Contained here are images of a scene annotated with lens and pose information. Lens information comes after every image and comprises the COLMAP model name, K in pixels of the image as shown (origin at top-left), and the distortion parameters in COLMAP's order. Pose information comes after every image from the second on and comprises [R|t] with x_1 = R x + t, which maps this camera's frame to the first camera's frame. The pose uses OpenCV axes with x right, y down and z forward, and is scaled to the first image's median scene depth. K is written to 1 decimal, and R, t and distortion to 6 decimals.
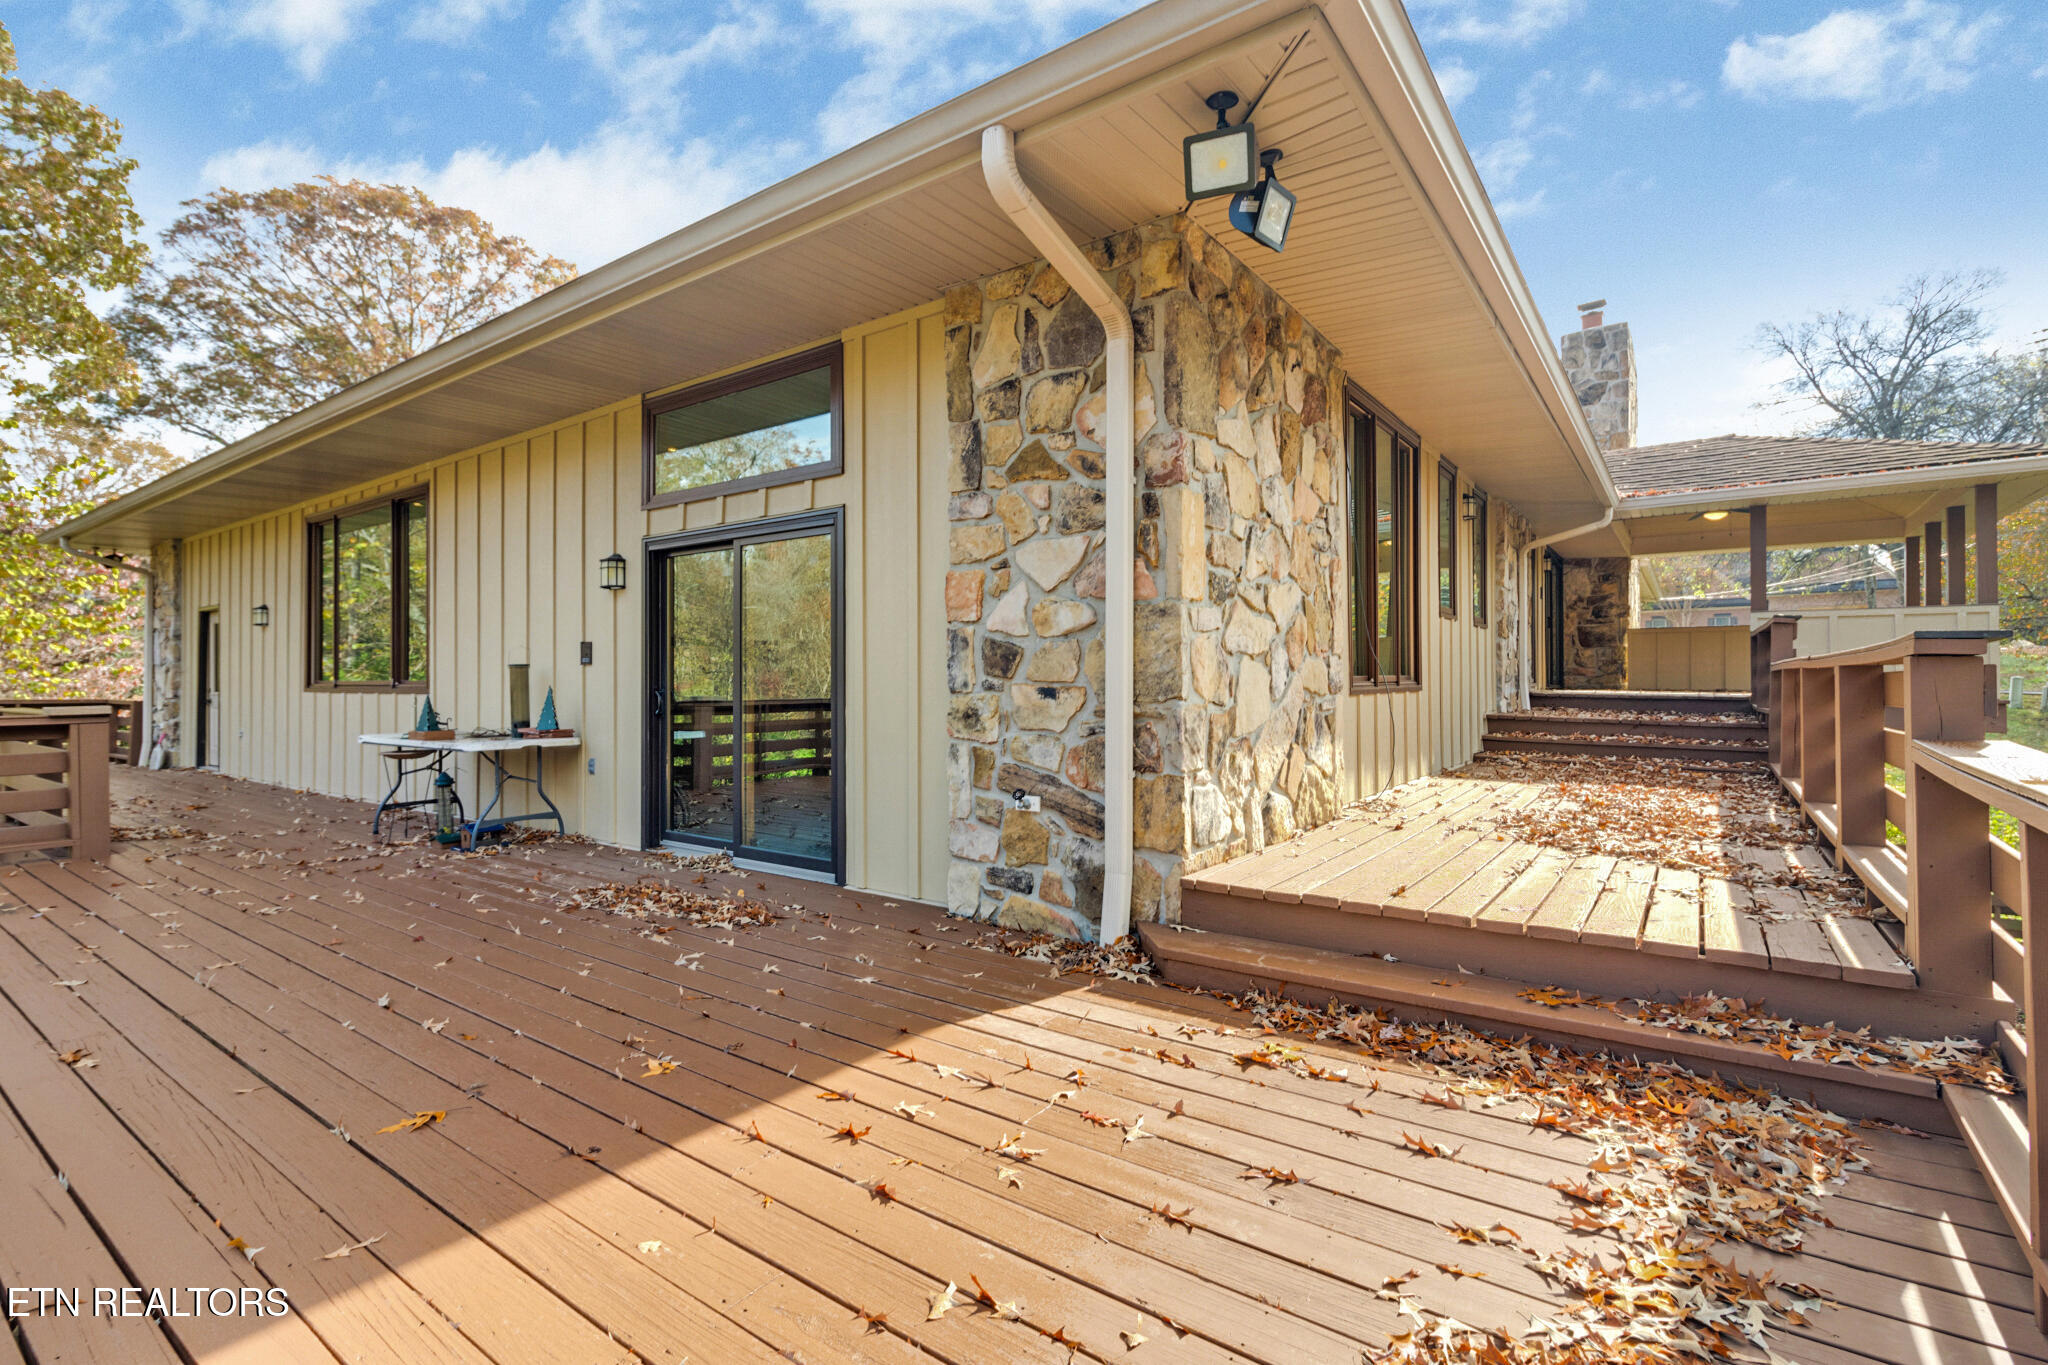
lens RADIAL K [[939.4, 0, 1024.1], [0, 939.4, 684.6], [0, 0, 1]] dist [0.004071, 0.001234]
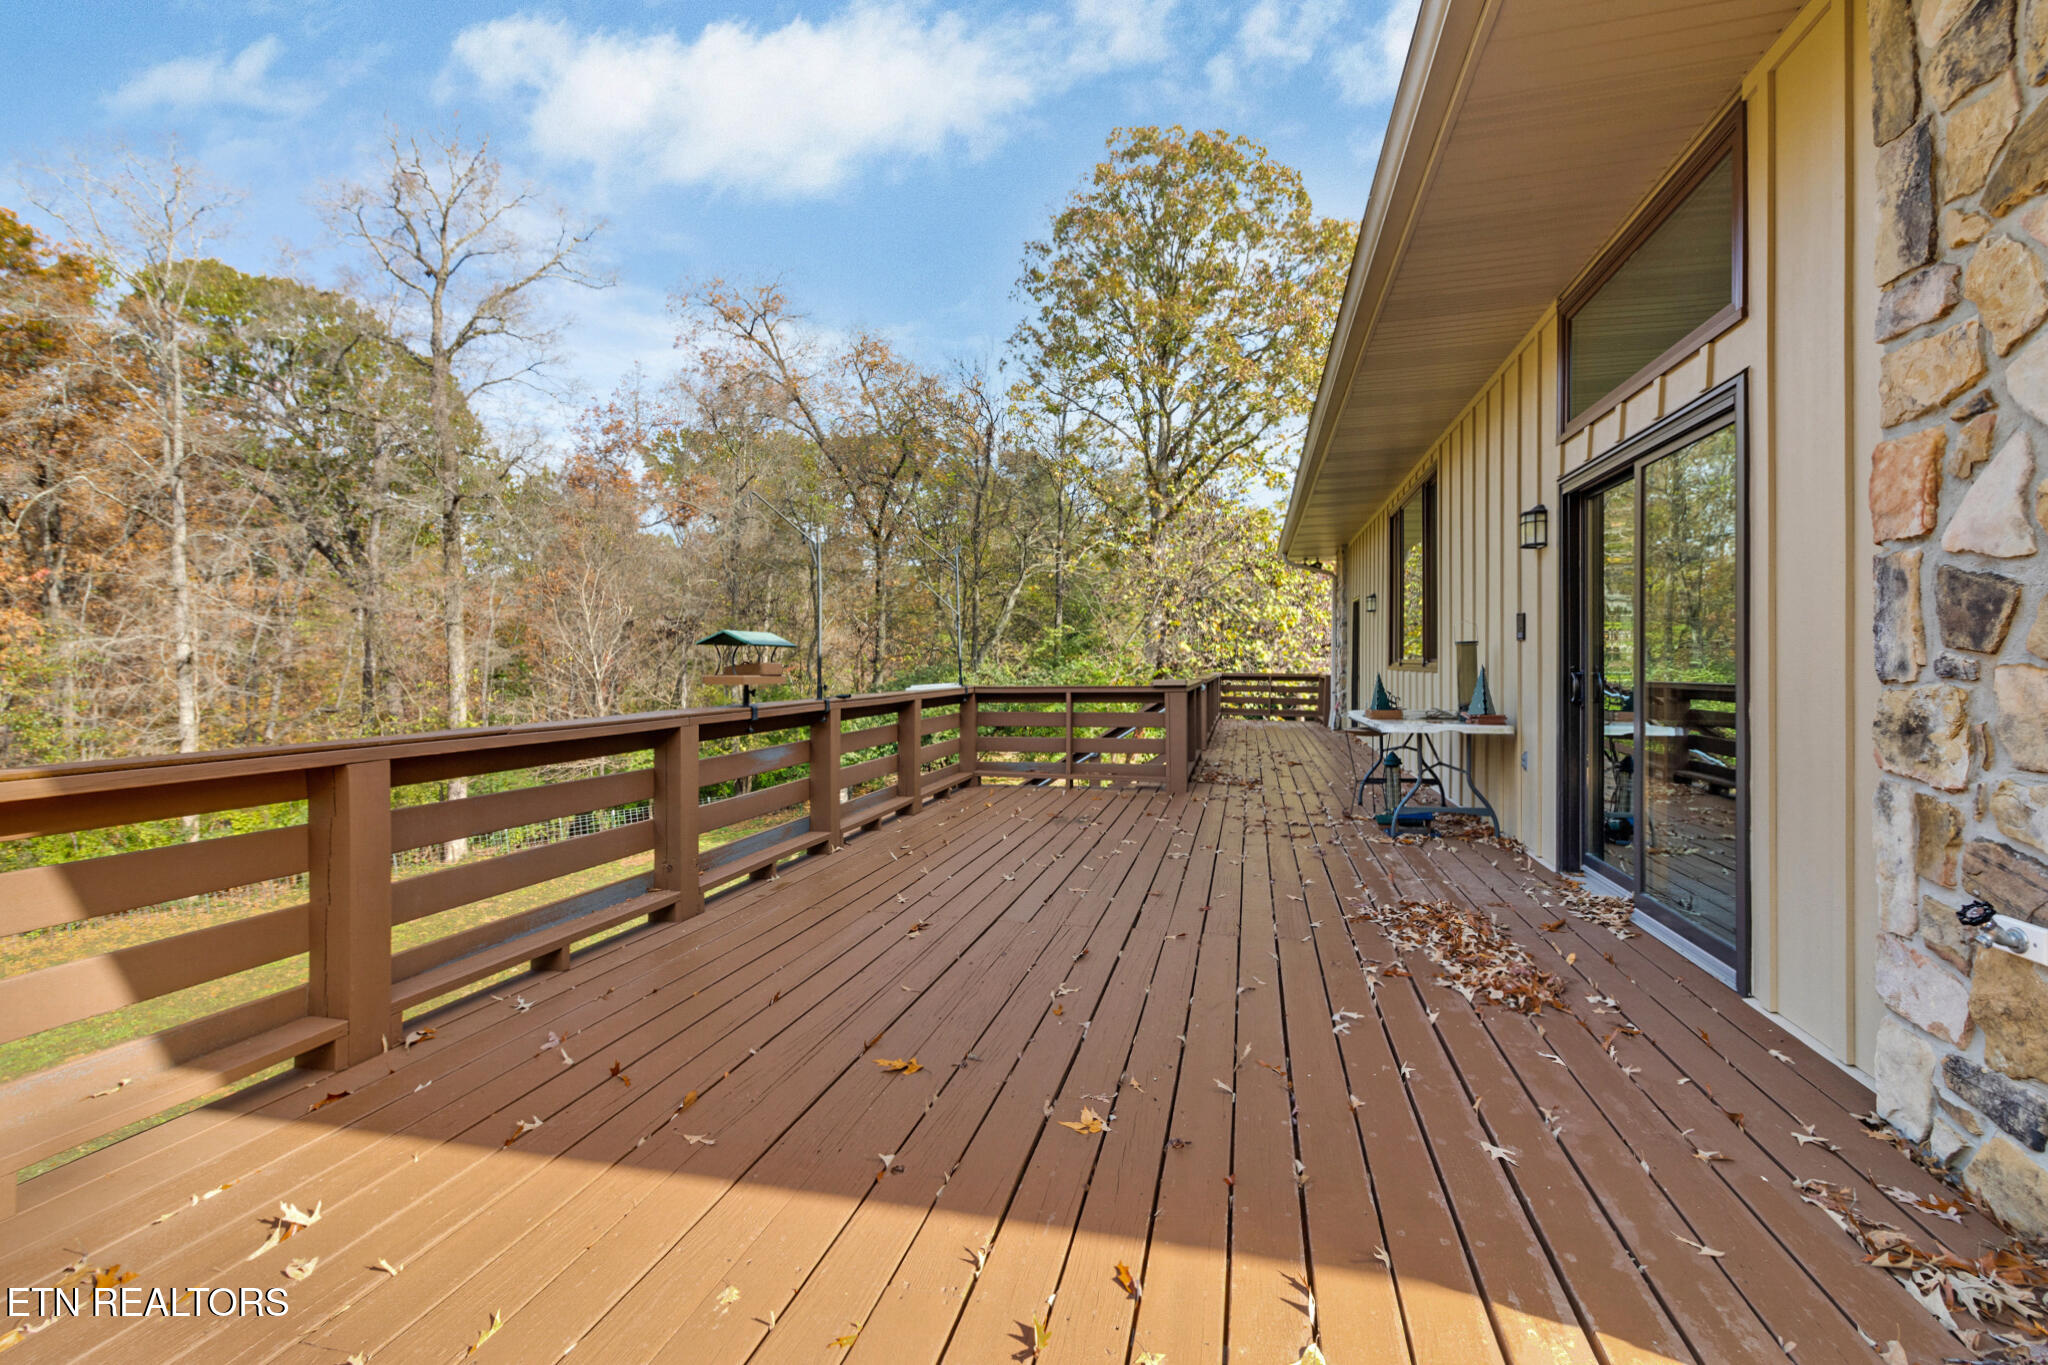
lens RADIAL K [[939.4, 0, 1020.0], [0, 939.4, 661.1], [0, 0, 1]] dist [0.004071, 0.001234]
pose [[0.374042, -0.001045, -0.927411, 0.226400], [0.001060, 0.999999, -0.000700, -0.002833], [0.927411, -0.000721, 0.374043, 0.386899]]
